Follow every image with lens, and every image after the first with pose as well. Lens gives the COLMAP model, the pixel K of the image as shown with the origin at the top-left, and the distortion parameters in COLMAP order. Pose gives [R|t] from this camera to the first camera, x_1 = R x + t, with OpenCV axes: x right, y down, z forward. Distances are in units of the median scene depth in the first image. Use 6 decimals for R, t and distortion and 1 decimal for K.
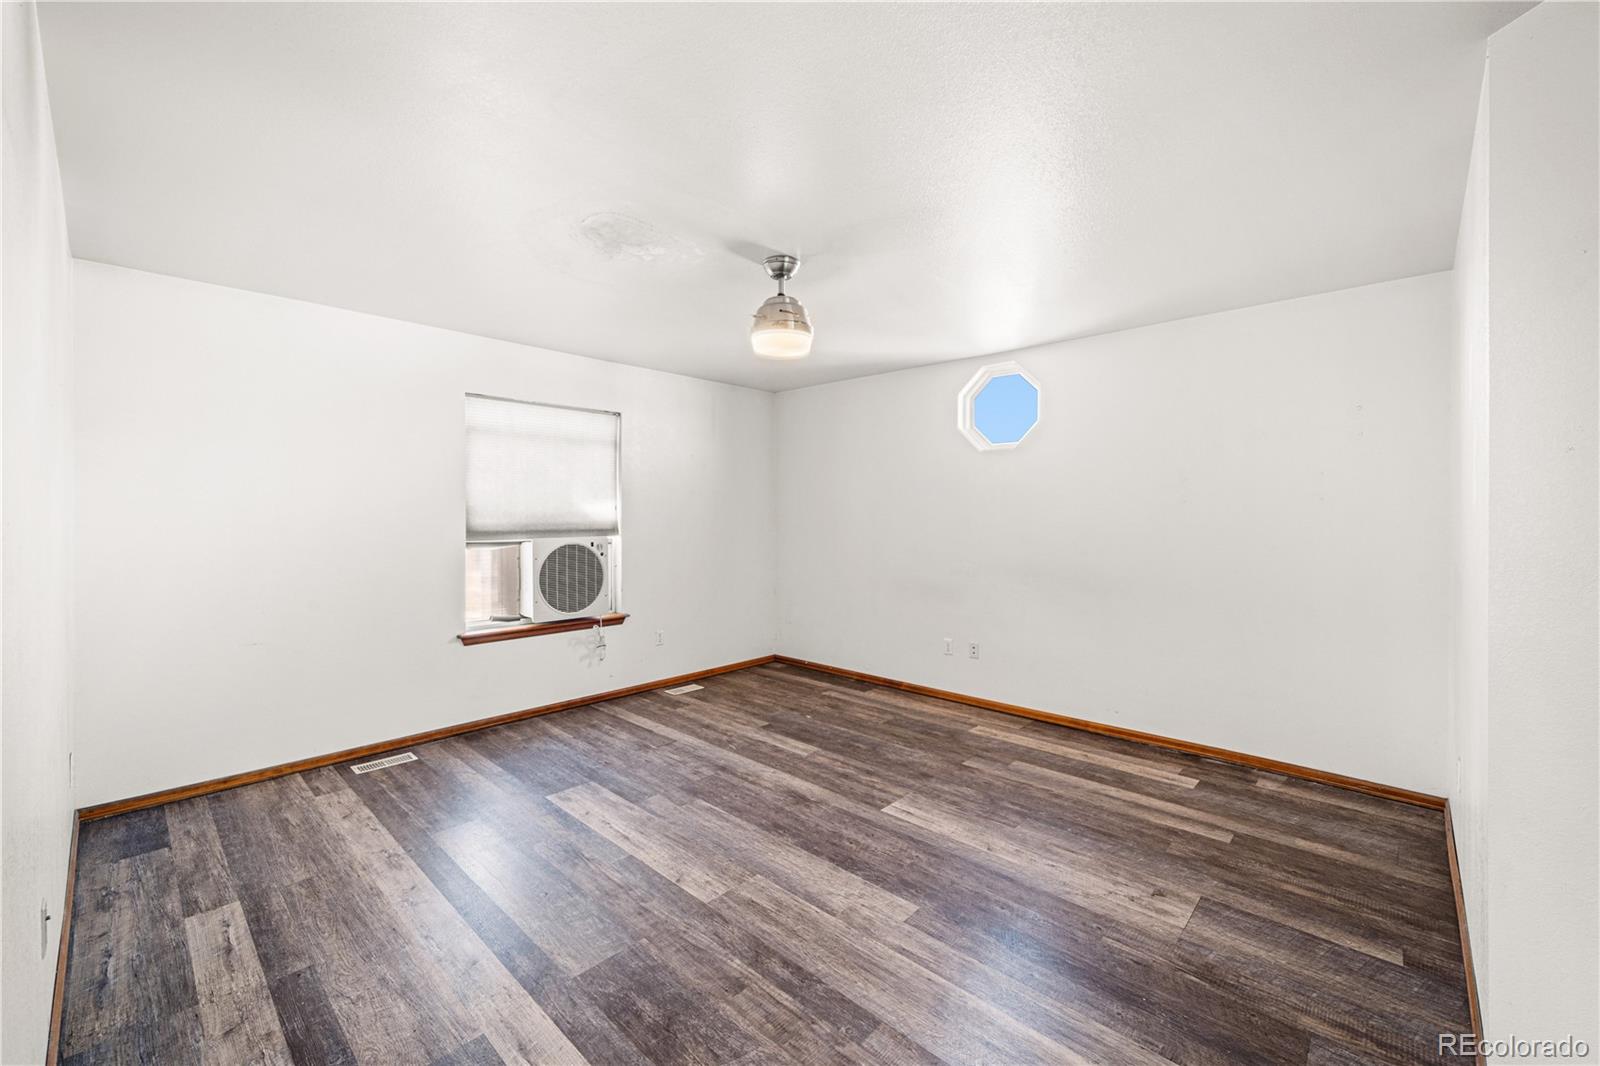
lens RADIAL K [[648.1, 0, 798.9], [0, 648.1, 523.5], [0, 0, 1]] dist [-0.000511, -0.000087]
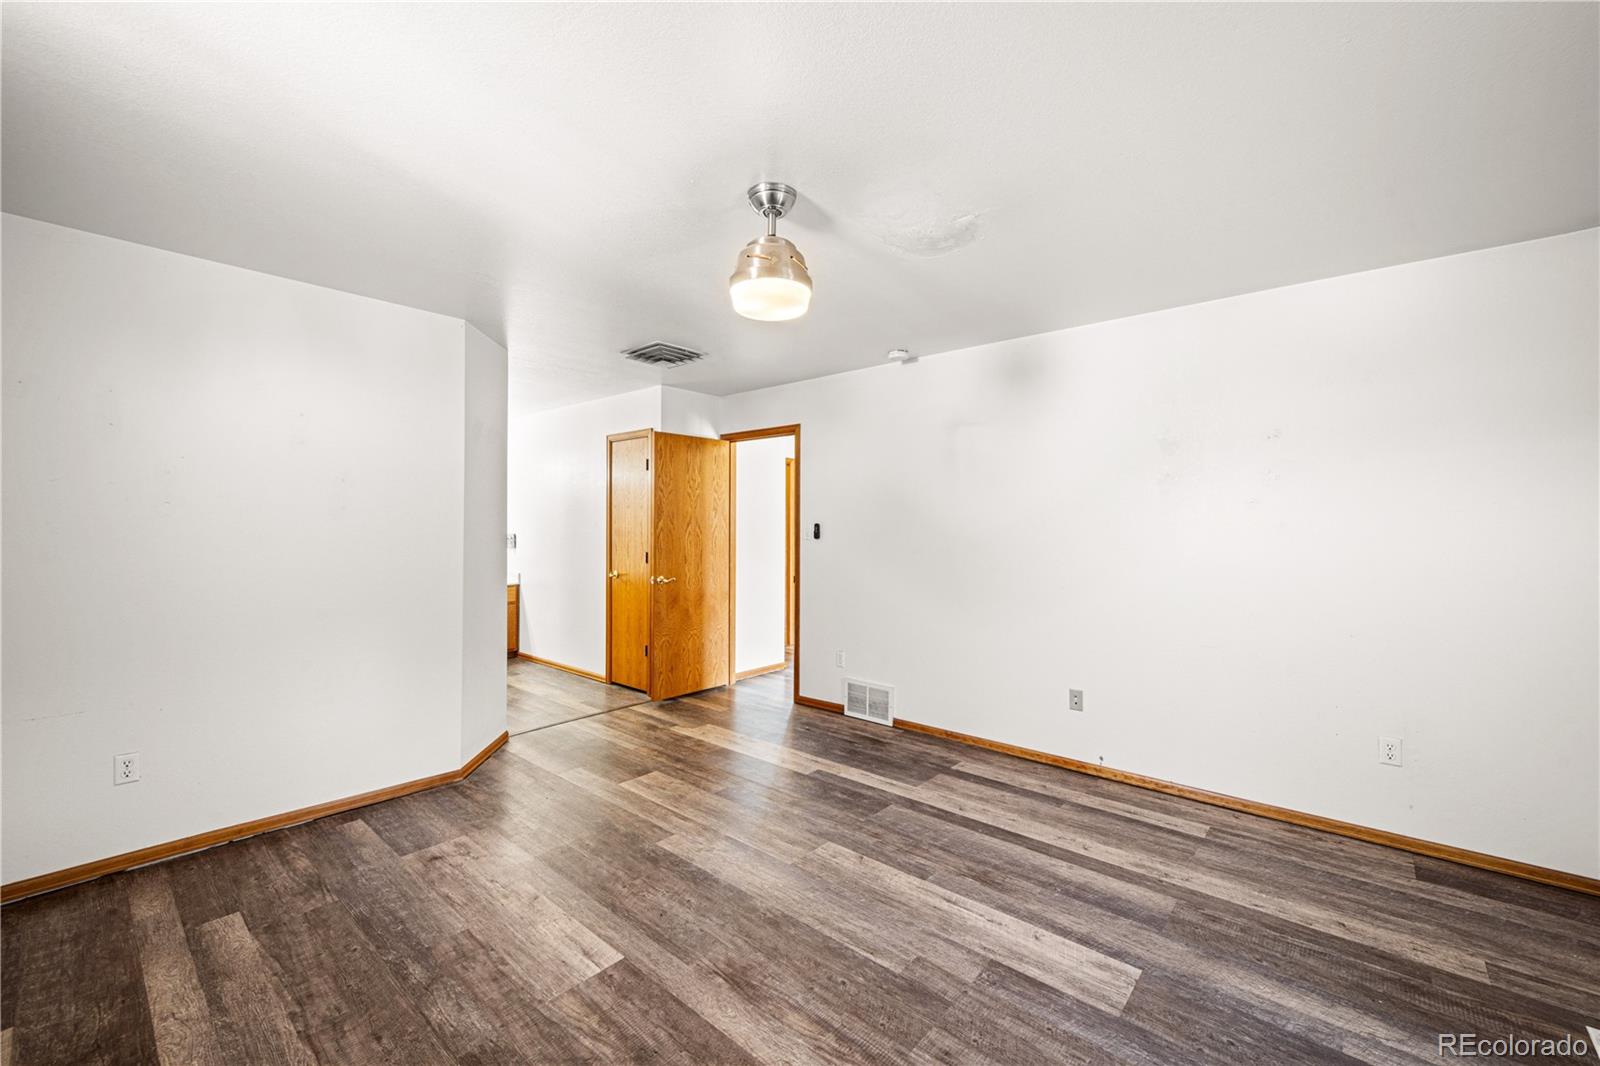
lens RADIAL K [[648.1, 0, 801.2], [0, 648.1, 528.2], [0, 0, 1]] dist [-0.000511, -0.000087]
pose [[-0.999419, -0.003338, -0.033907, -0.038865], [-0.003873, 0.999869, 0.015741, -0.023463], [0.033850, 0.015864, -0.999301, 1.829582]]
